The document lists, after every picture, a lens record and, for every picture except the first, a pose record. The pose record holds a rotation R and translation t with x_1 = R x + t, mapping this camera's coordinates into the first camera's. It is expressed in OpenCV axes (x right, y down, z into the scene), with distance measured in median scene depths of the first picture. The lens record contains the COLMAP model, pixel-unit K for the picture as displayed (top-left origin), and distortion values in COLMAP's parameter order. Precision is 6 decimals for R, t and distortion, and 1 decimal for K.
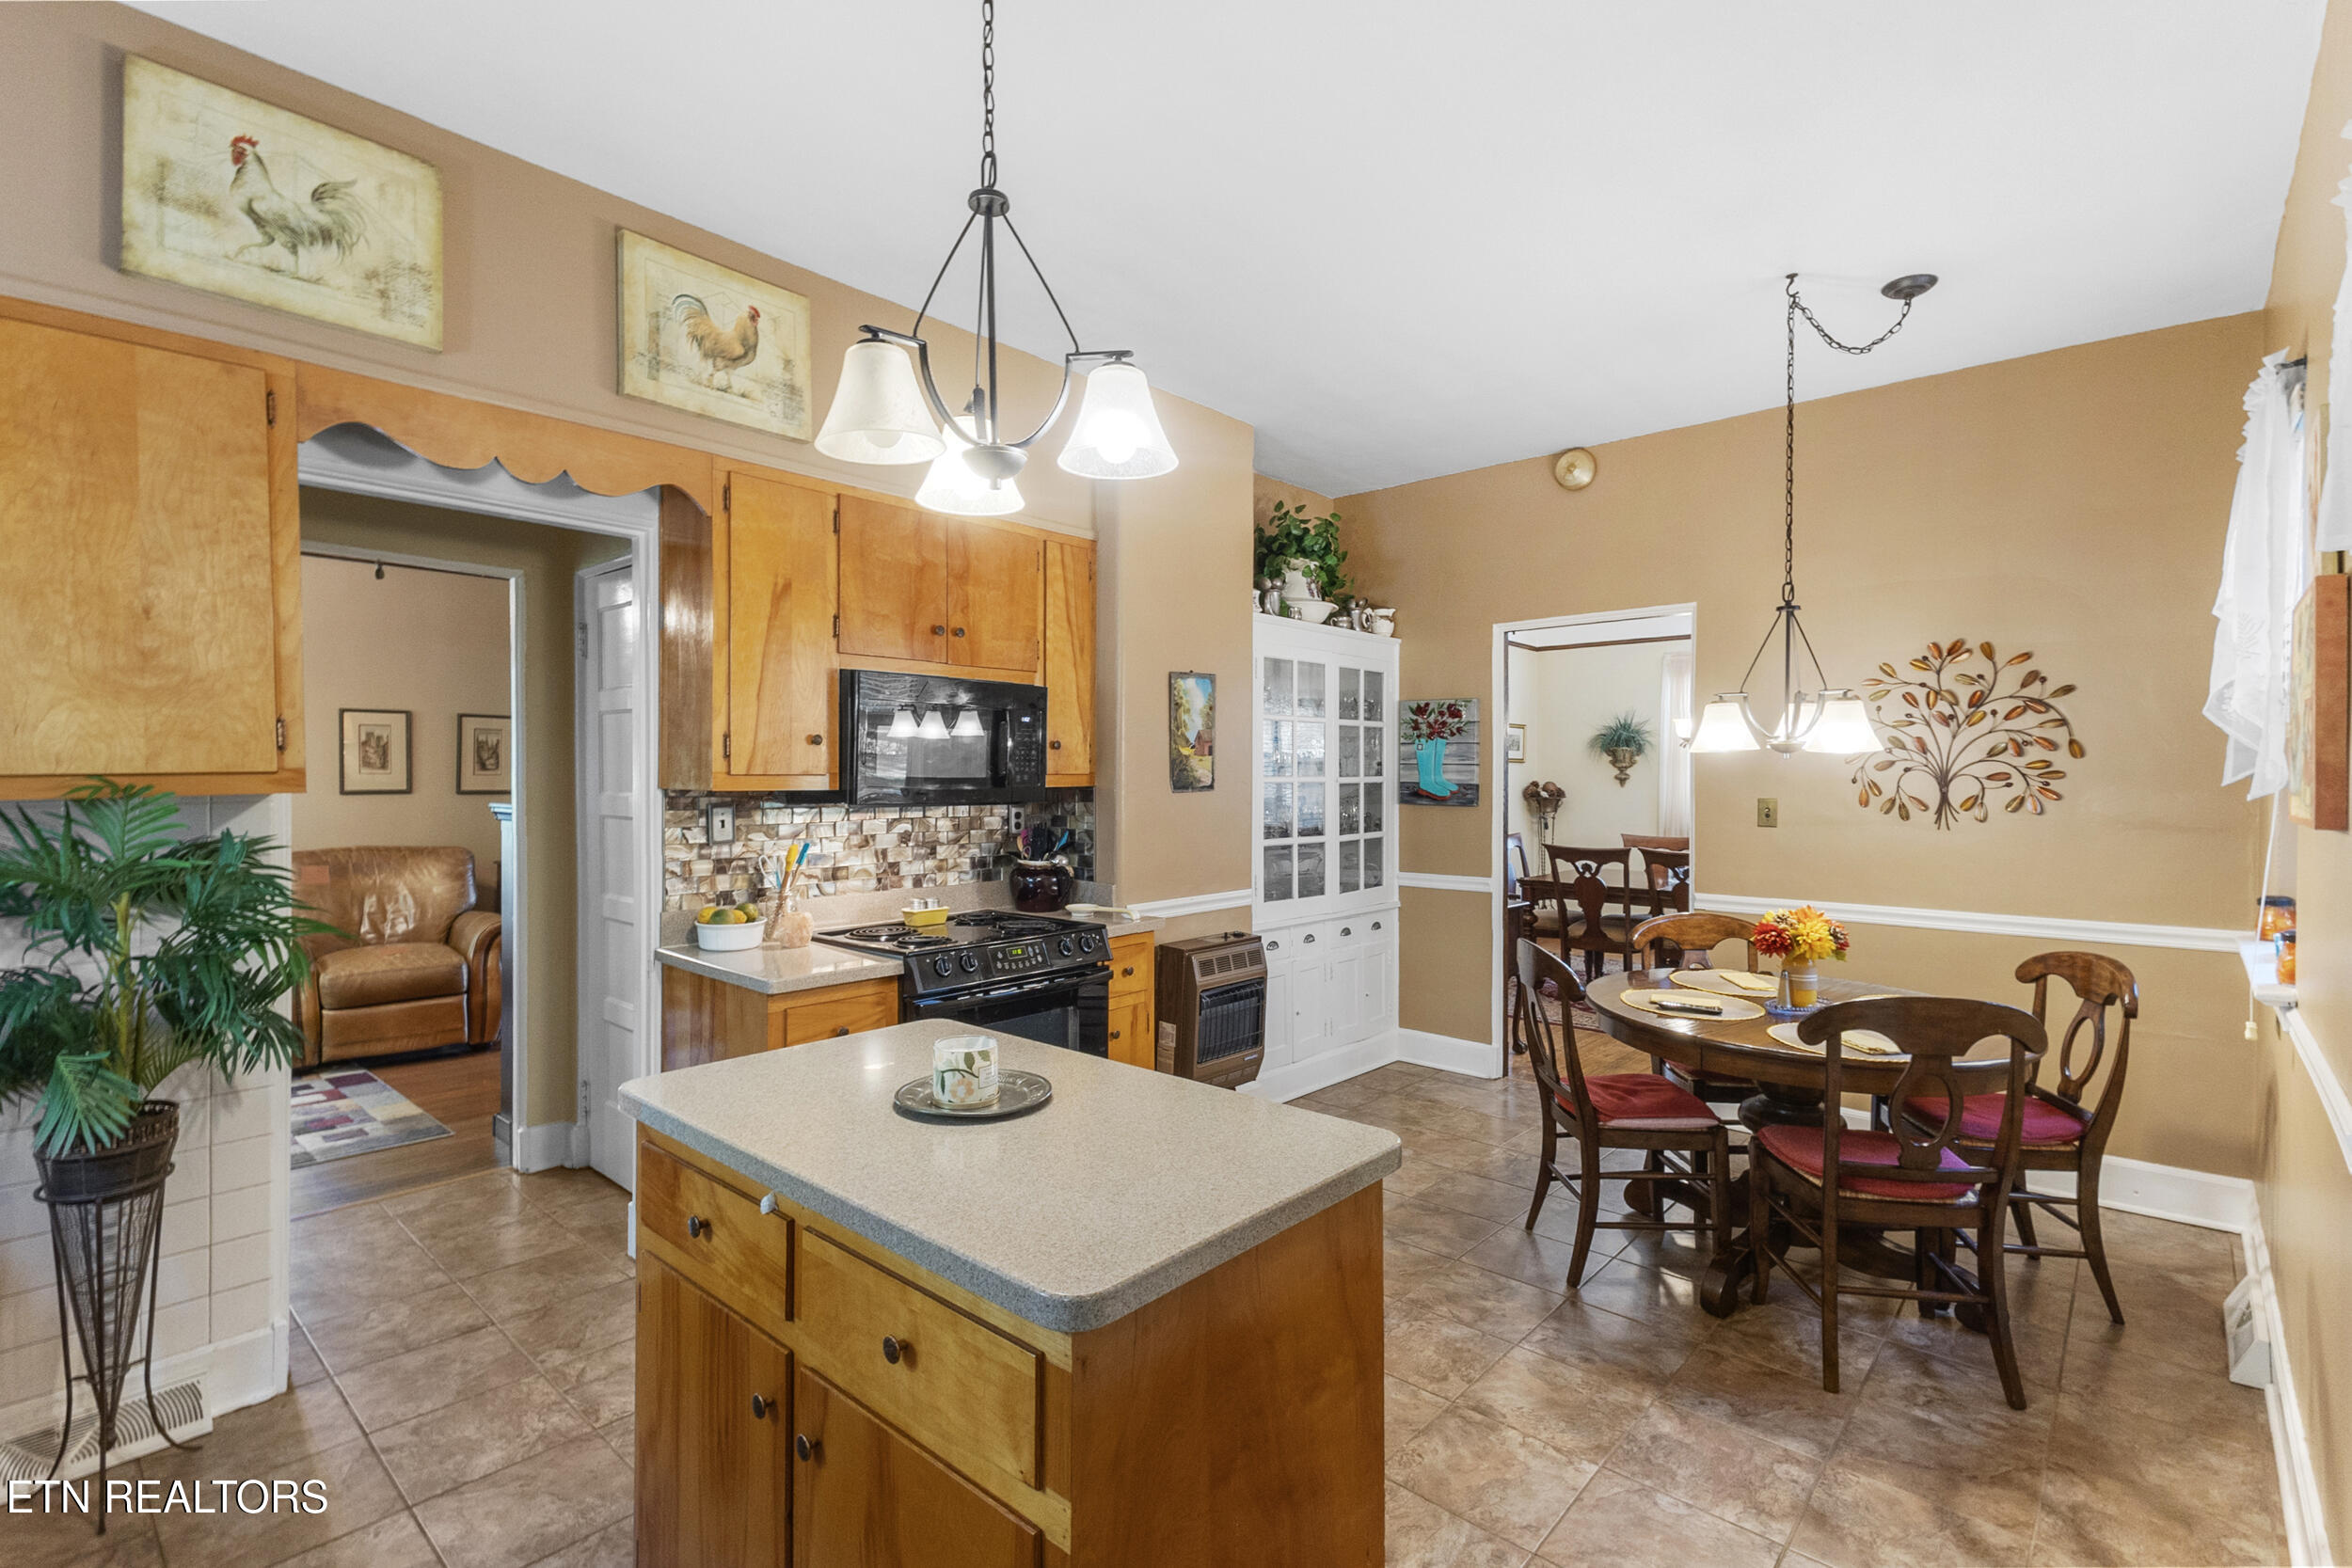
lens RADIAL K [[1095.3, 0, 1180.7], [0, 1095.3, 788.5], [0, 0, 1]] dist [0.021318, -0.004619]
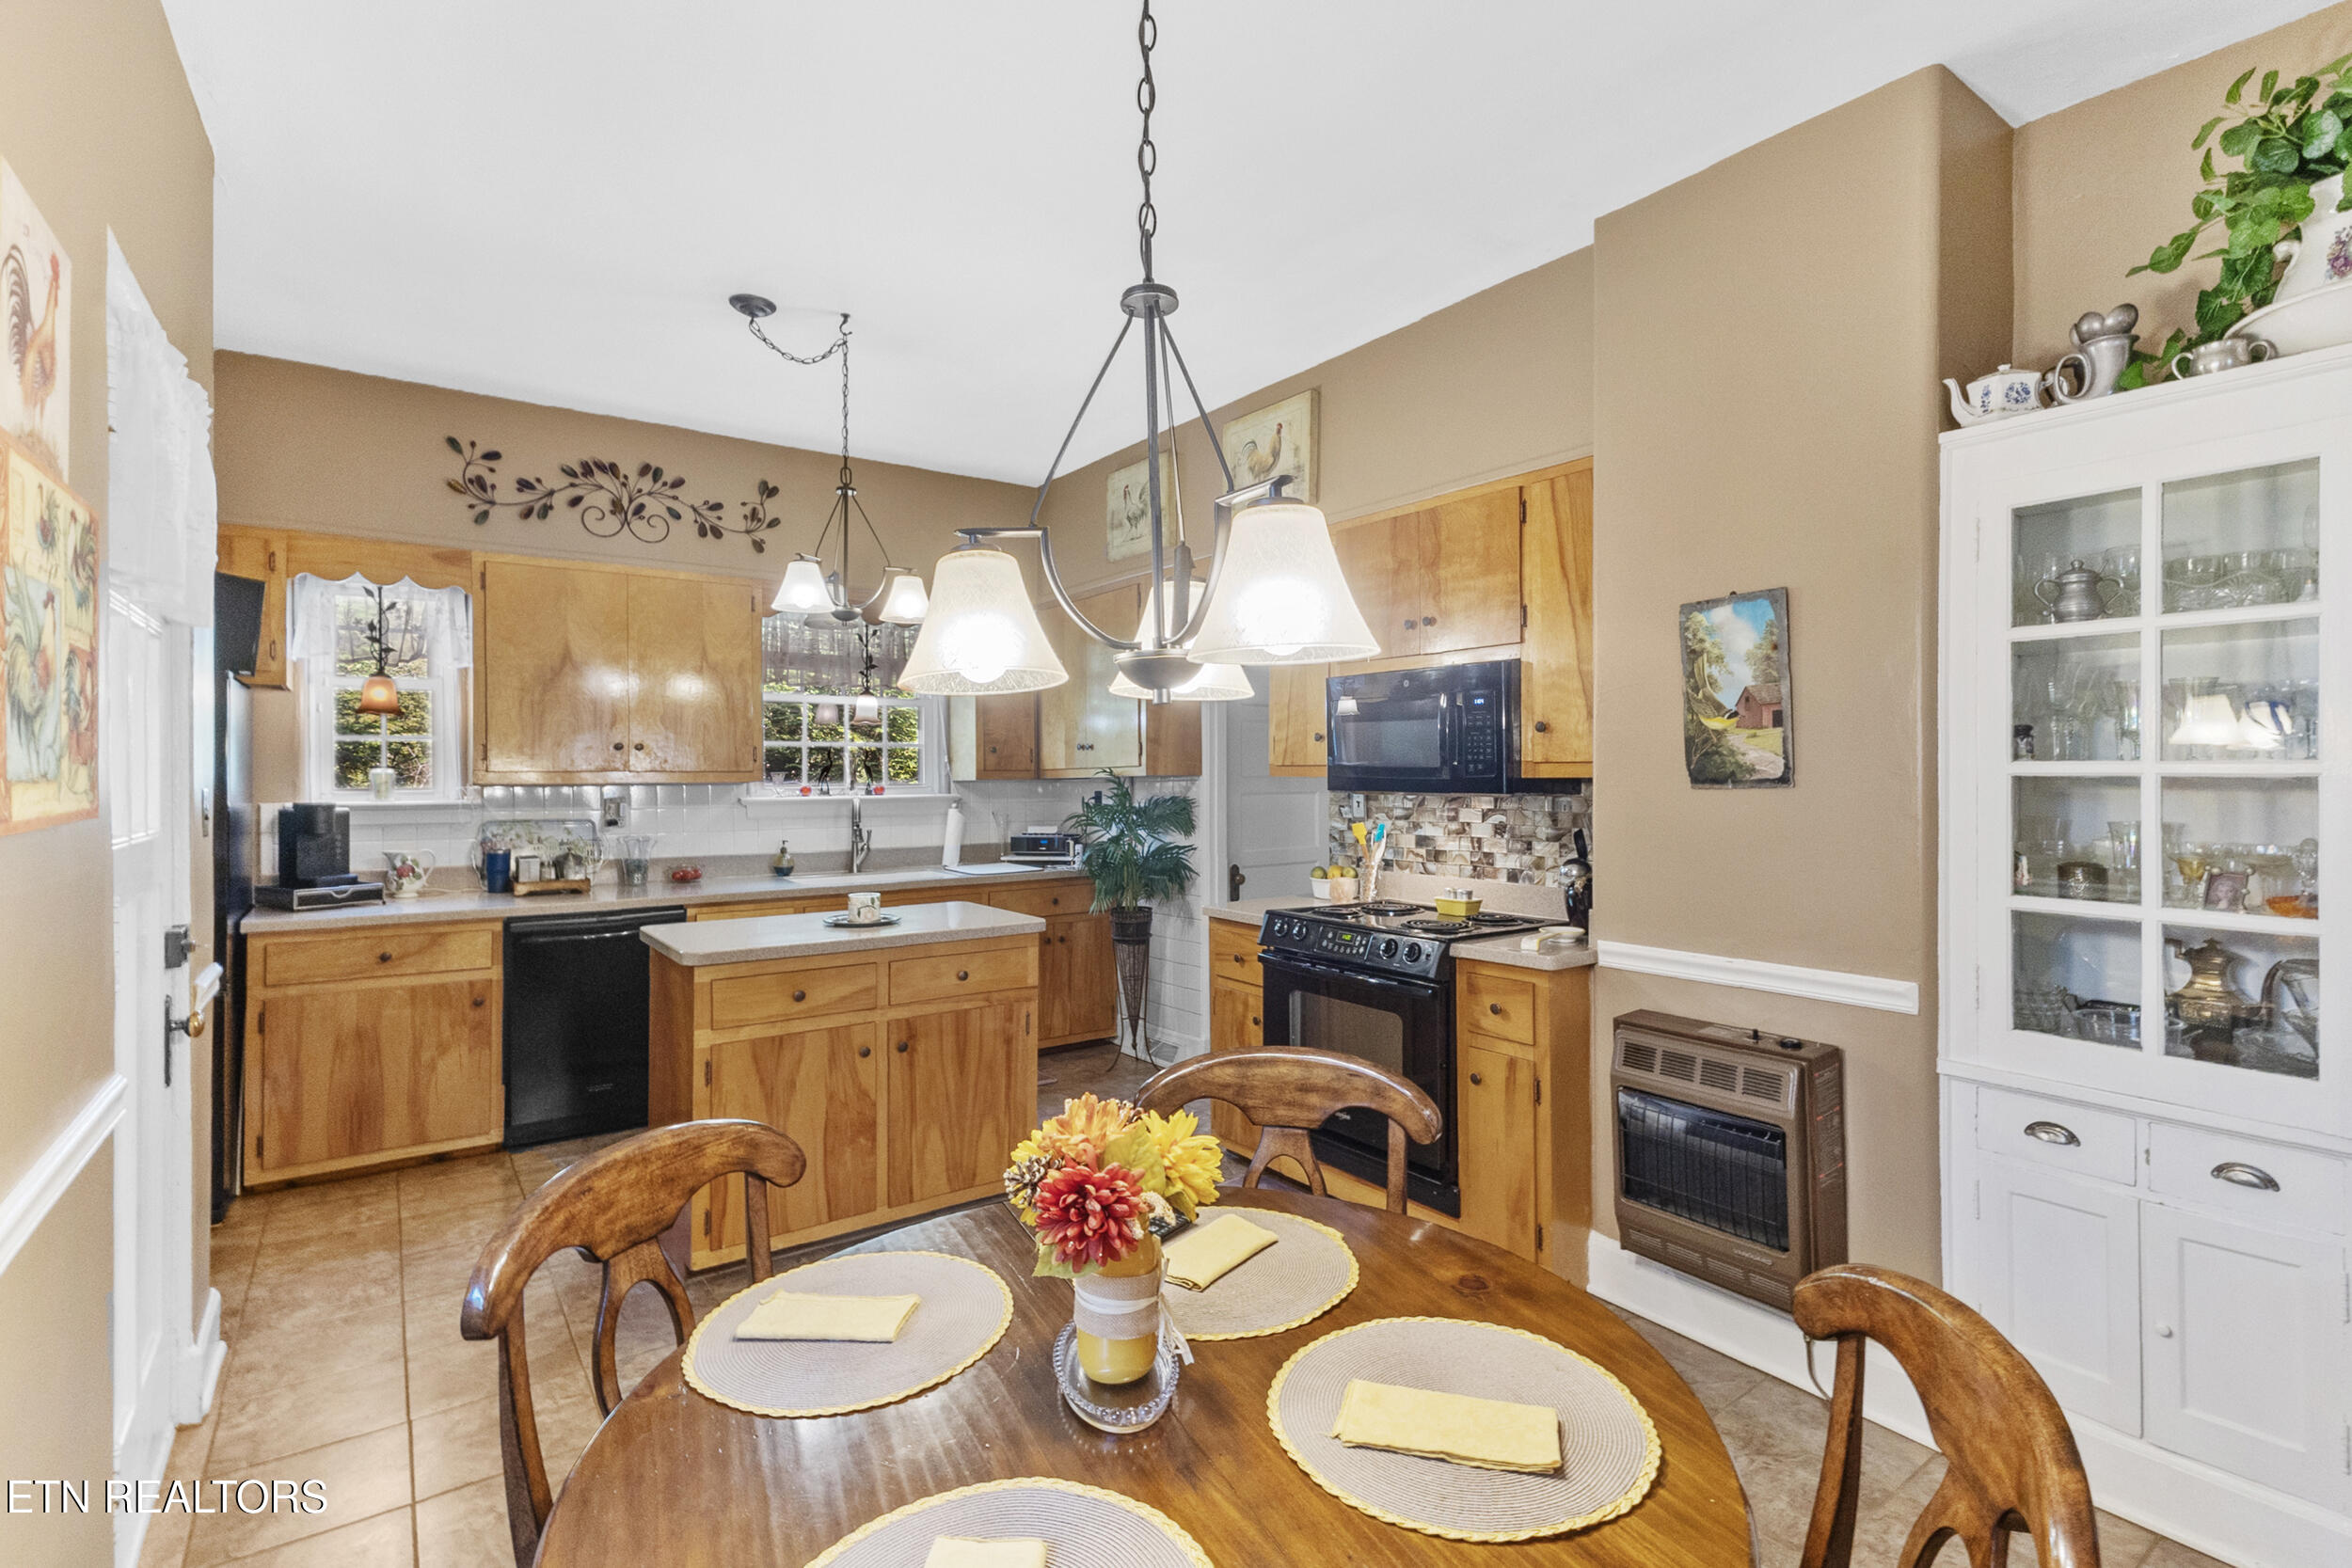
lens RADIAL K [[1095.3, 0, 1170.7], [0, 1095.3, 778.5], [0, 0, 1]] dist [0.021318, -0.004619]
pose [[-0.219652, 0.005007, -0.975566, 0.778015], [-0.011066, 0.999910, 0.007624, -0.004314], [0.975516, 0.012470, -0.219576, 0.939512]]
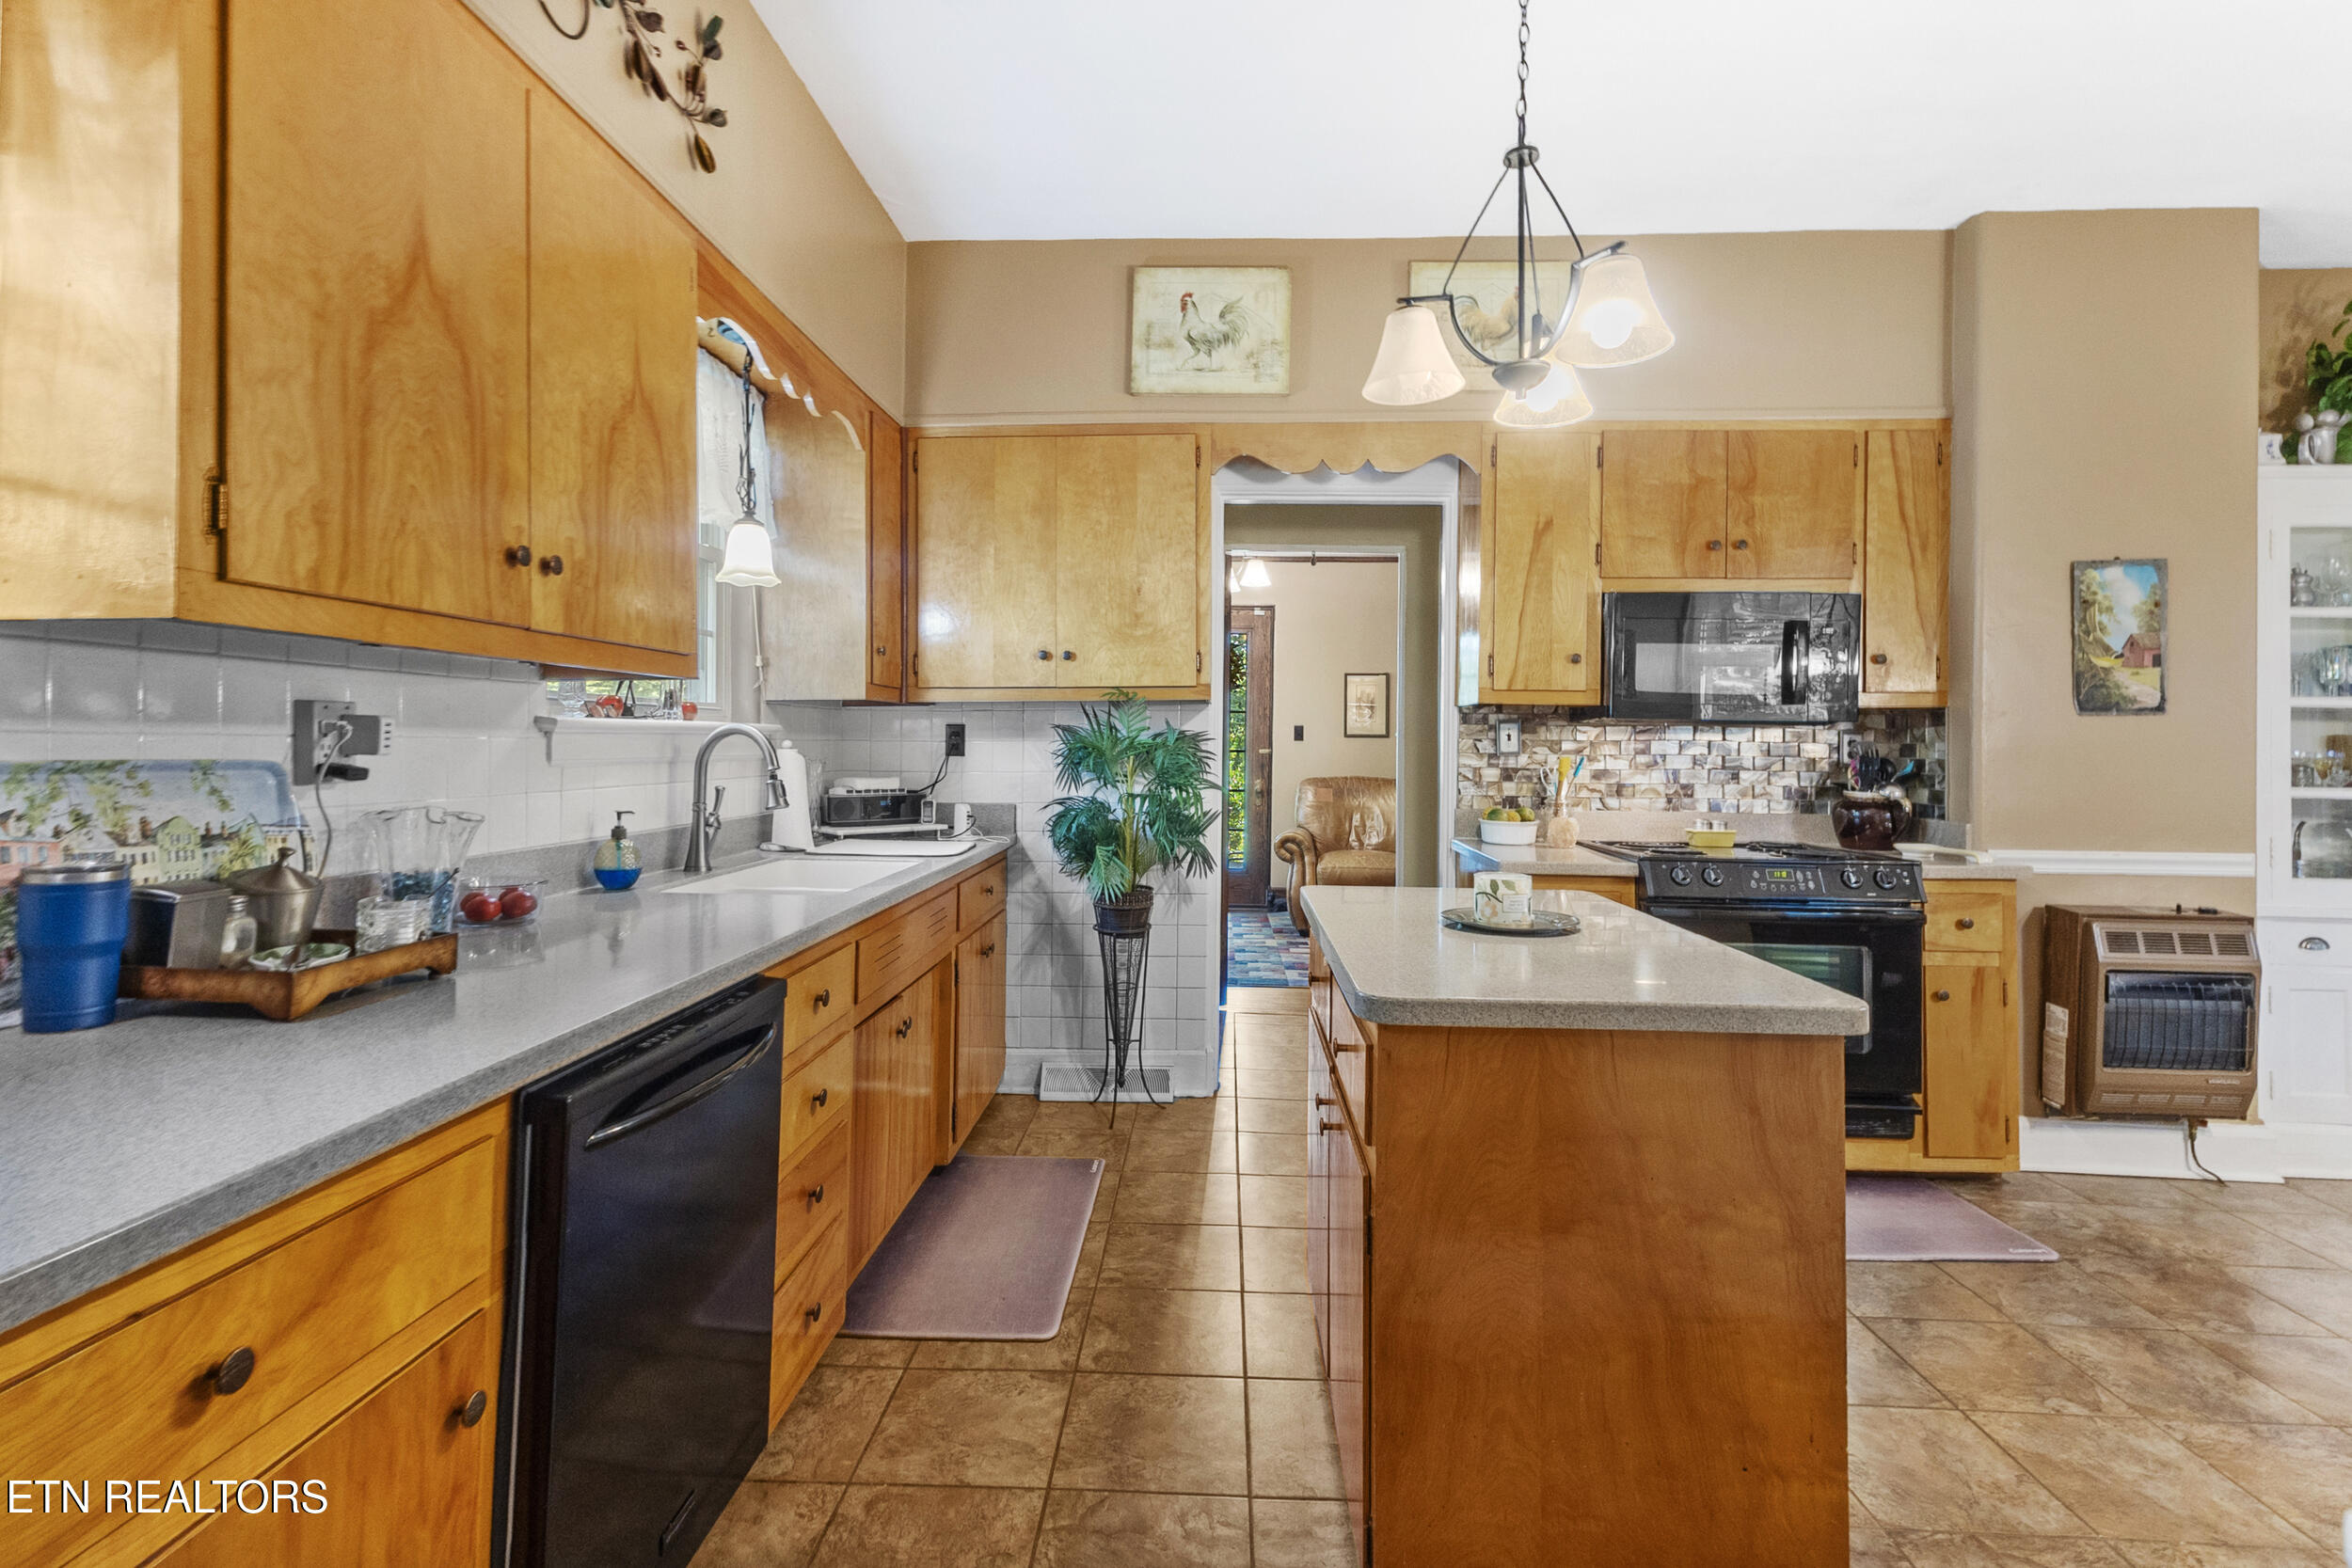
lens RADIAL K [[1095.3, 0, 1157.1], [0, 1095.3, 732.4], [0, 0, 1]] dist [0.021318, -0.004619]
pose [[0.626735, -0.002344, -0.779229, 0.220378], [-0.020867, 0.999586, -0.019790, 0.050496], [0.778953, 0.028663, 0.626427, -0.009457]]
